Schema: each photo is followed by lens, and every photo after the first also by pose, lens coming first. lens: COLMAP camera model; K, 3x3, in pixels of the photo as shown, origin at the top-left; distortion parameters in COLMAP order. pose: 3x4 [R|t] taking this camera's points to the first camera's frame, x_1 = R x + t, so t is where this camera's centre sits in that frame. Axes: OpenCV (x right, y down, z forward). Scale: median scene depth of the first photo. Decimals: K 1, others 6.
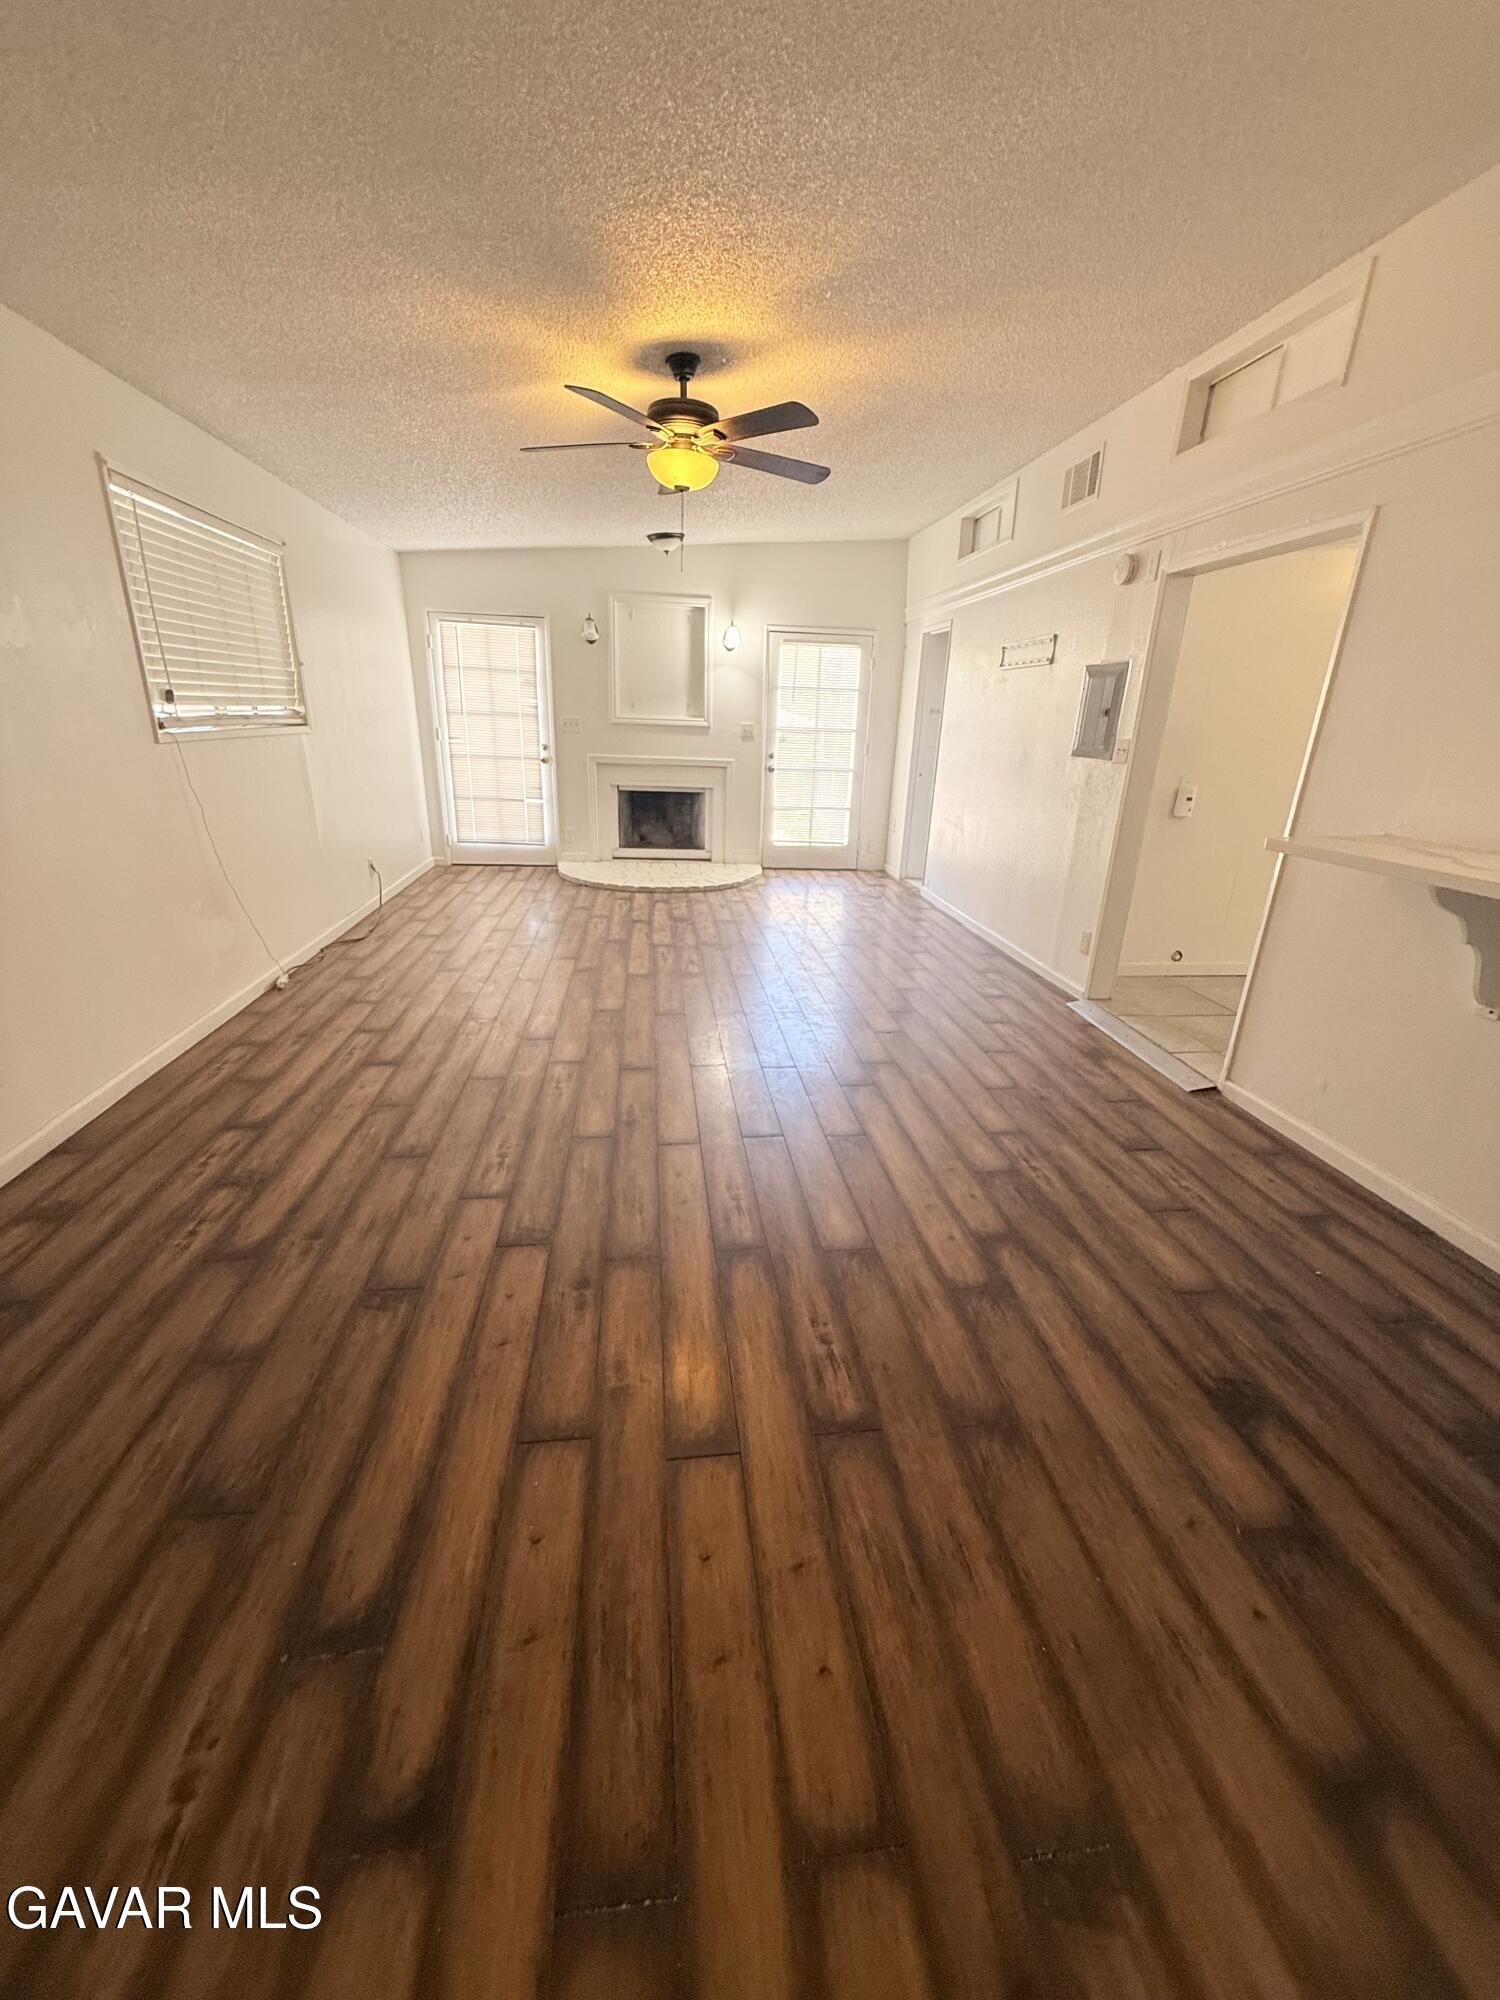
lens RADIAL K [[794.7, 0, 751.2], [0, 794.7, 995.6], [0, 0, 1]] dist [0.000280, -0.000133]
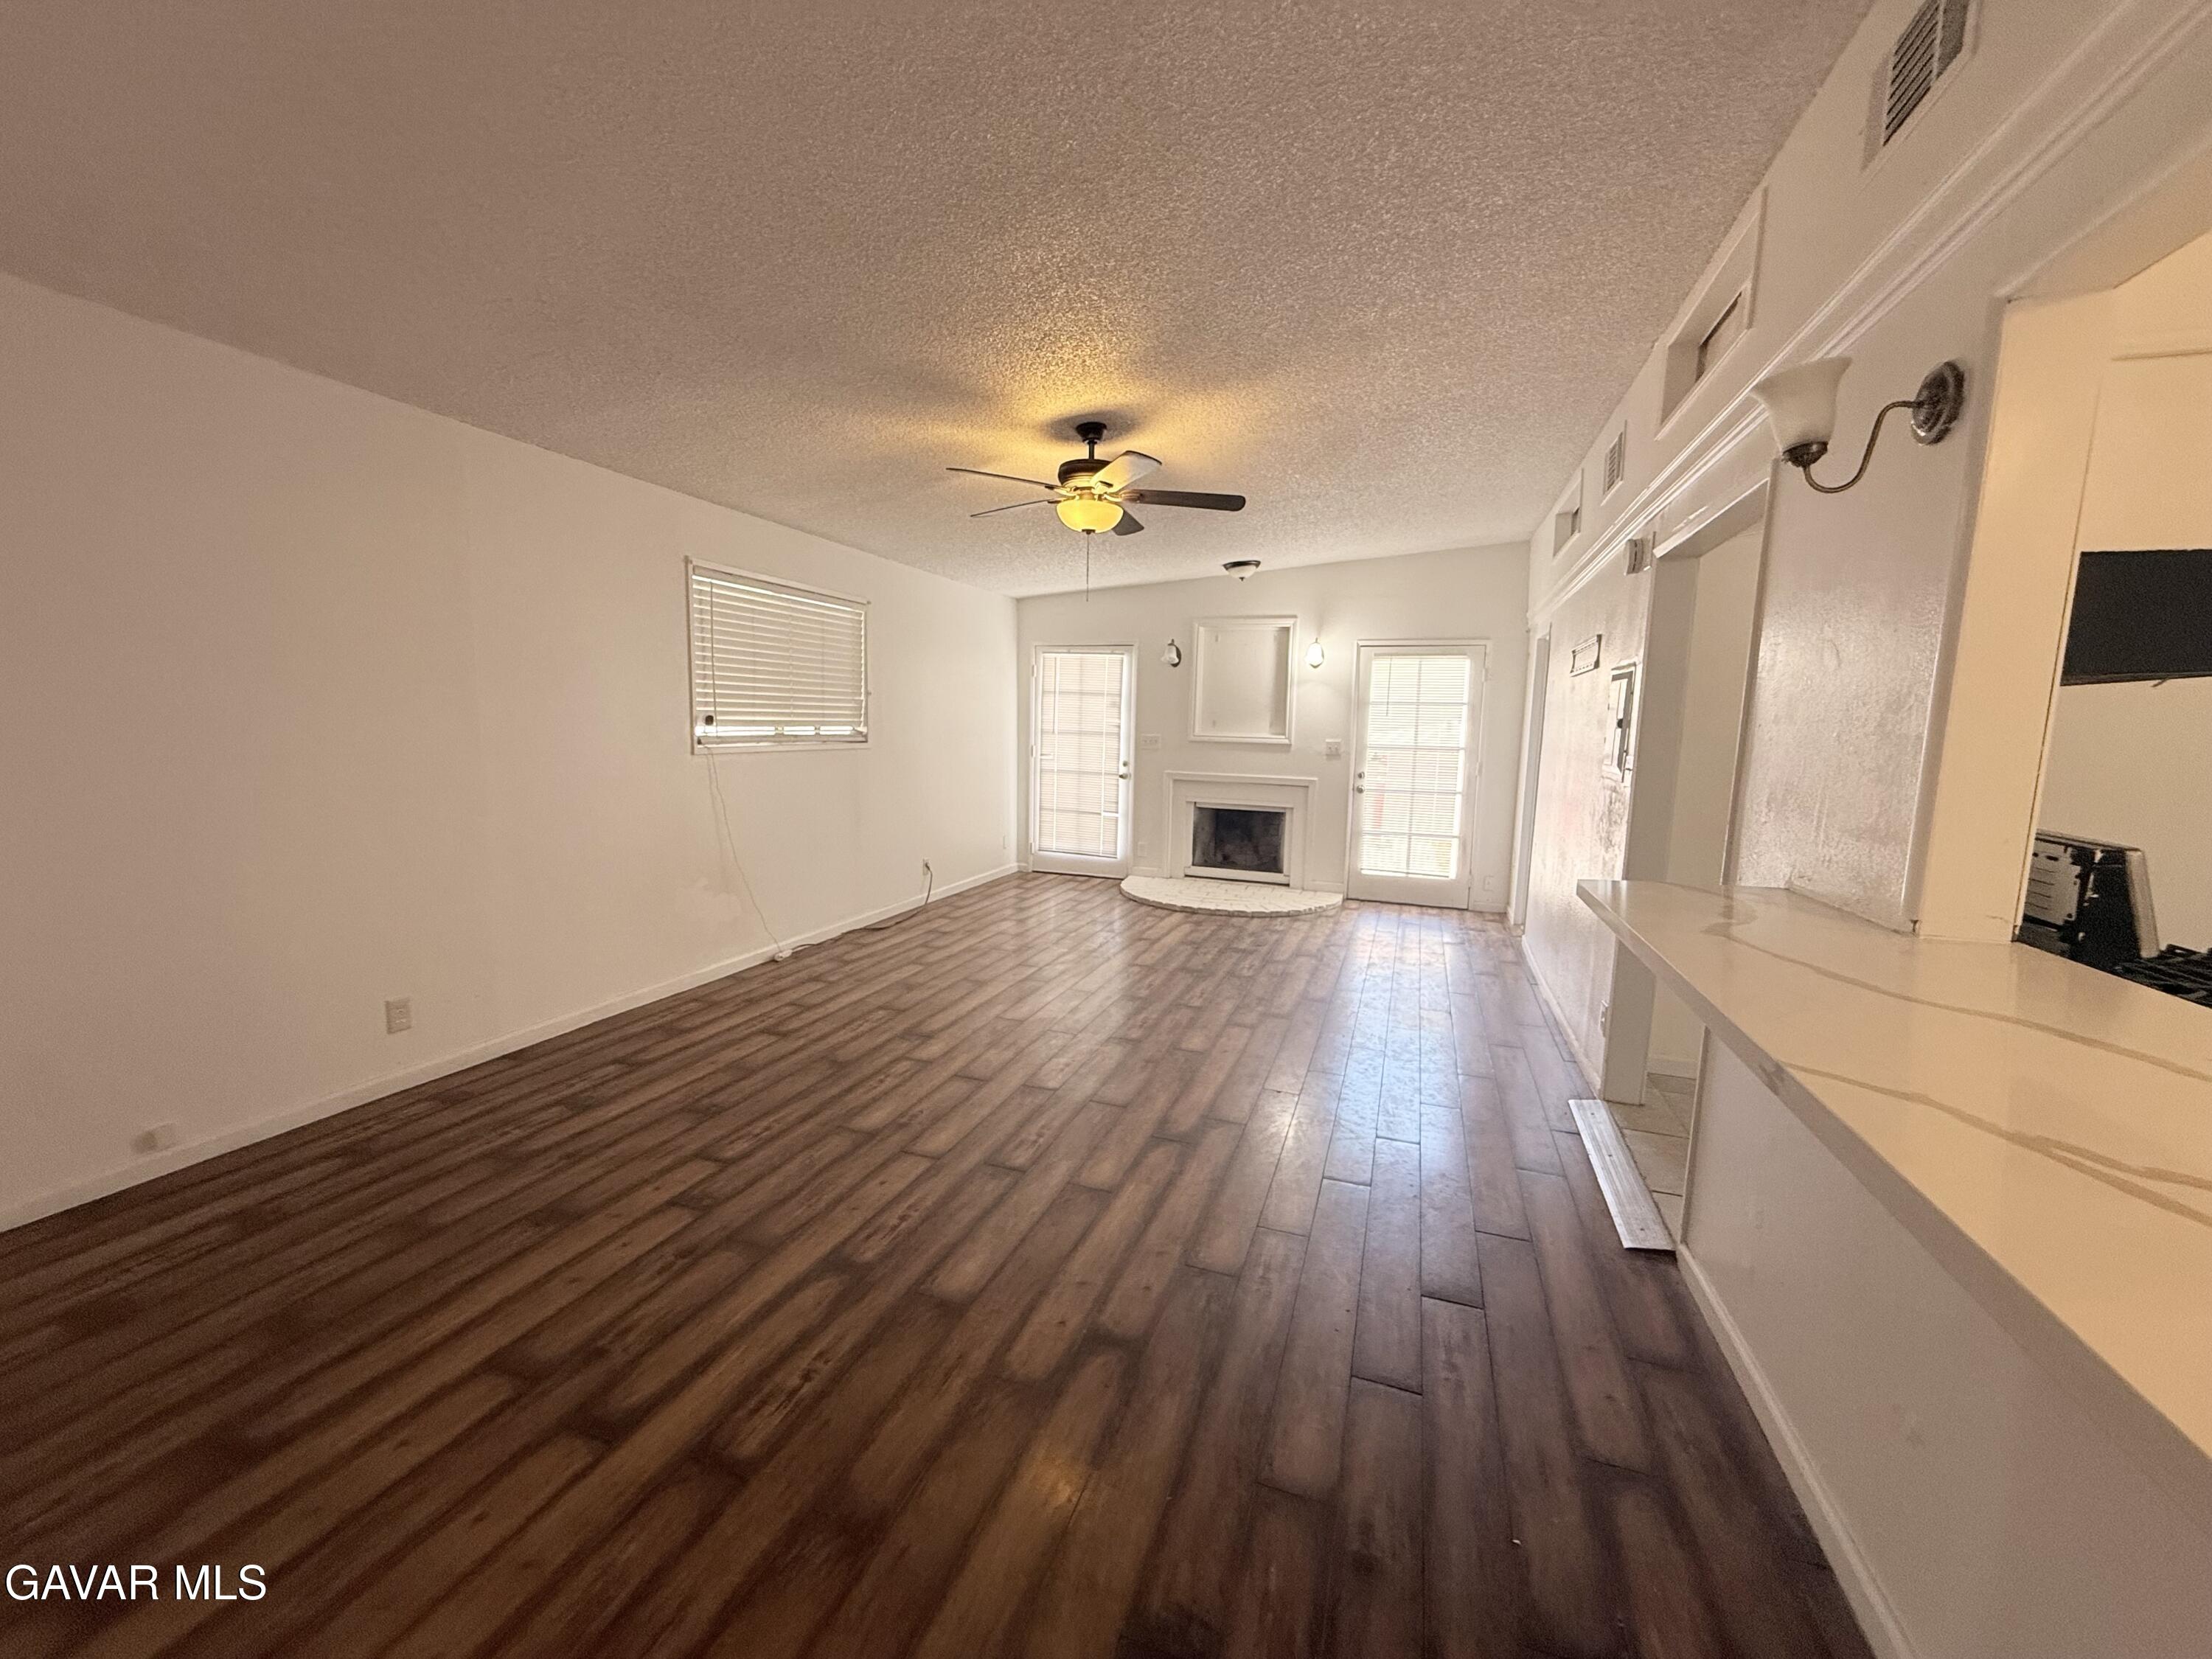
lens RADIAL K [[879.0, 0, 1106.0], [0, 879.0, 829.5], [0, 0, 1]] dist [0.000280, -0.000133]
pose [[0.893301, 0.042080, -0.447485, 0.374097], [-0.144214, 0.969801, -0.196693, -0.011638], [0.425695, 0.240240, 0.872393, 0.052283]]
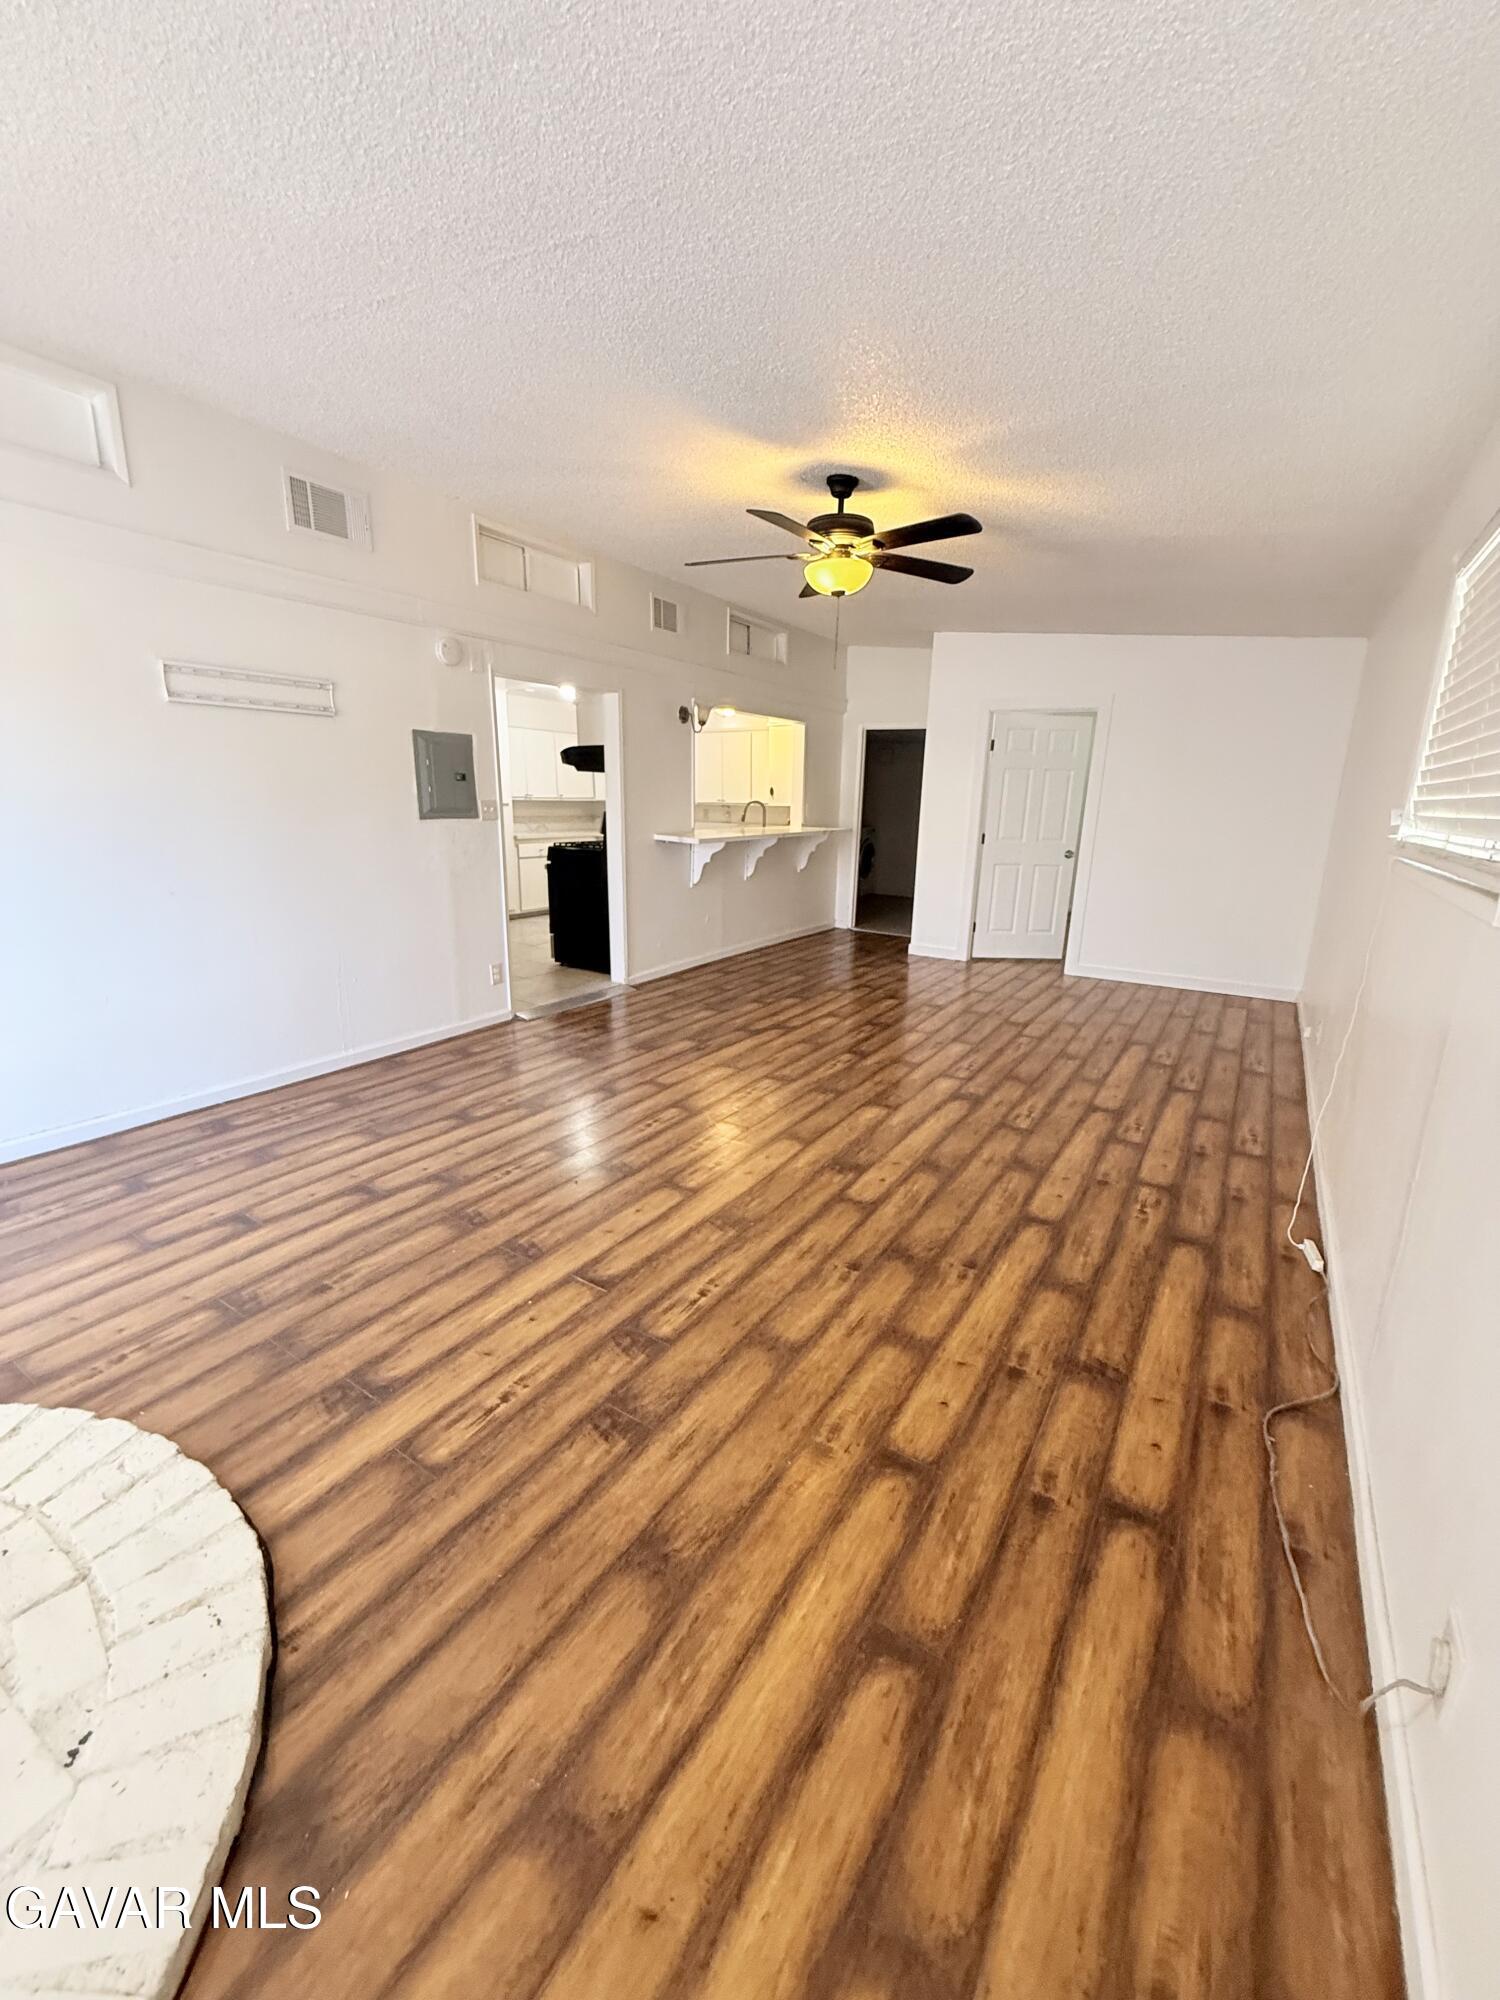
lens RADIAL K [[794.7, 0, 751.2], [0, 794.7, 995.6], [0, 0, 1]] dist [0.000280, -0.000133]
pose [[-0.766165, -0.204669, 0.609182, -0.581867], [0.171434, 0.848486, 0.500681, -0.567778], [-0.619356, 0.488038, -0.614993, 1.530616]]
